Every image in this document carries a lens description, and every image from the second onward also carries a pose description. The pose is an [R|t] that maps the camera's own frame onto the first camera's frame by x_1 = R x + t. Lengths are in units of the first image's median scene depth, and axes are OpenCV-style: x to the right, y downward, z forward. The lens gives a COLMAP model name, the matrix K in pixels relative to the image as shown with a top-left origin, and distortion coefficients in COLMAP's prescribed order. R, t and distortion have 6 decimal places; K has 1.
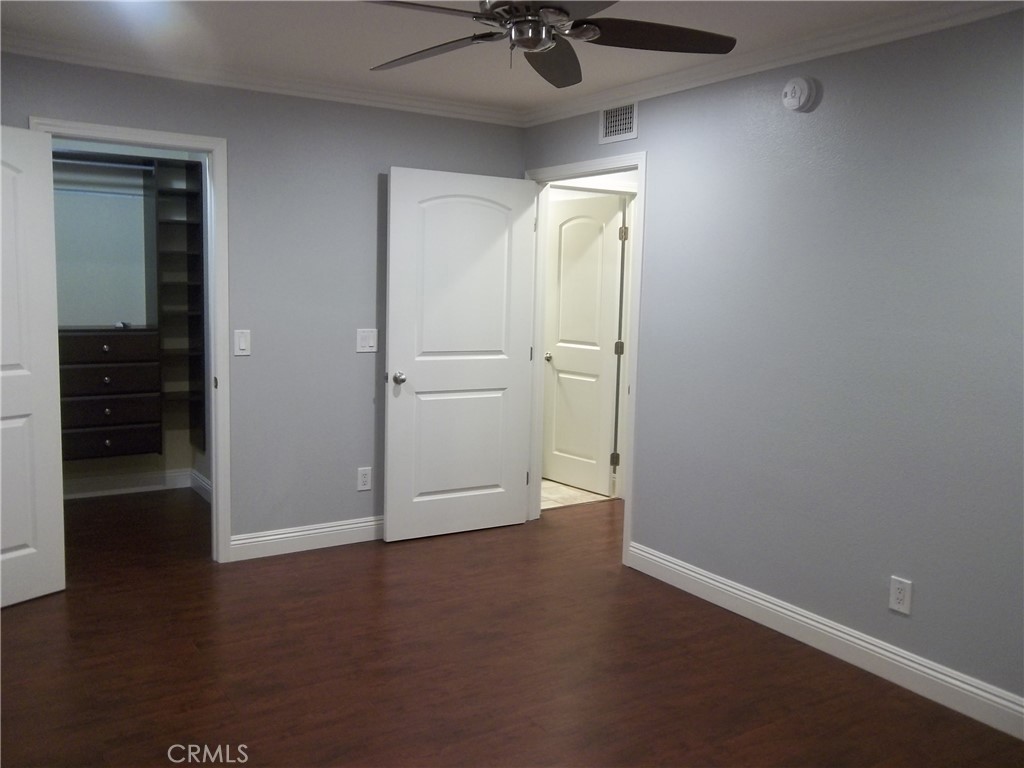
lens RADIAL K [[874.8, 0, 503.4], [0, 874.8, 378.4], [0, 0, 1]] dist [-0.007263, 0.051754]
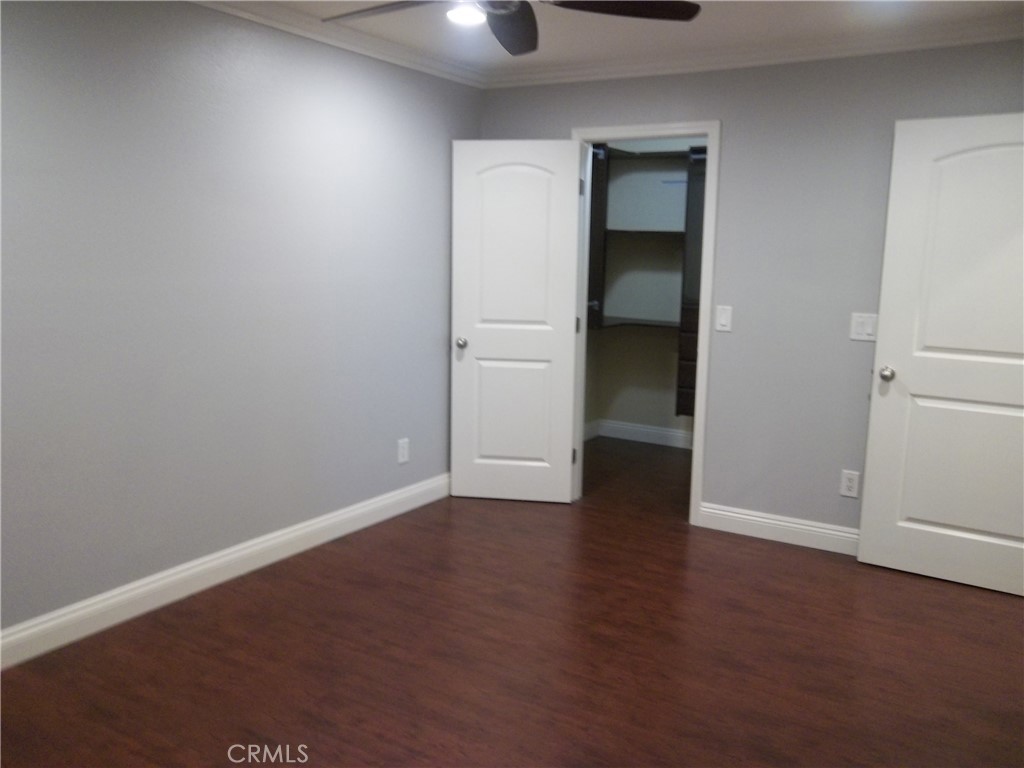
lens RADIAL K [[874.8, 0, 503.4], [0, 874.8, 378.4], [0, 0, 1]] dist [-0.007263, 0.051754]
pose [[0.428764, 0.121263, -0.895241, 0.513899], [-0.106803, 0.990805, 0.083056, -0.028870], [0.897081, 0.060003, 0.437773, 0.321281]]
